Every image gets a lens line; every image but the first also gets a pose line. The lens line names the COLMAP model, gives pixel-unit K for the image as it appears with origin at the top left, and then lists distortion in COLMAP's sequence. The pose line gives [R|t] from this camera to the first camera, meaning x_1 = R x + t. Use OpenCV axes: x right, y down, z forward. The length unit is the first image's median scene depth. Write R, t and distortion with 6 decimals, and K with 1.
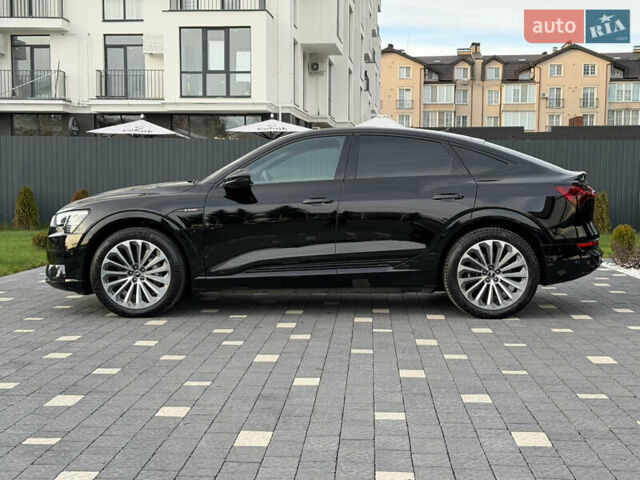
lens RADIAL K [[1958.4, 0, 320.0], [0, 1958.4, 240.0], [0, 0, 1]] dist [0.291271, 0.350878]
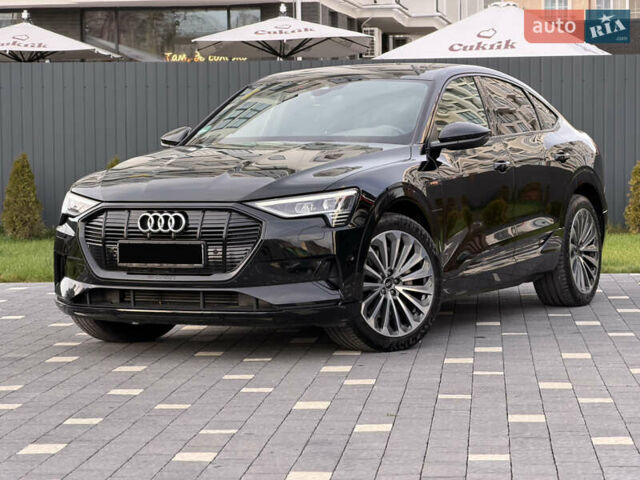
lens RADIAL K [[1958.4, 0, 320.0], [0, 1958.4, 240.0], [0, 0, 1]] dist [0.291271, 0.350878]
pose [[0.999133, -0.018094, -0.037493, 0.002006], [0.018815, 0.999643, 0.018983, -0.009760], [0.037136, -0.019672, 0.999117, 0.354280]]
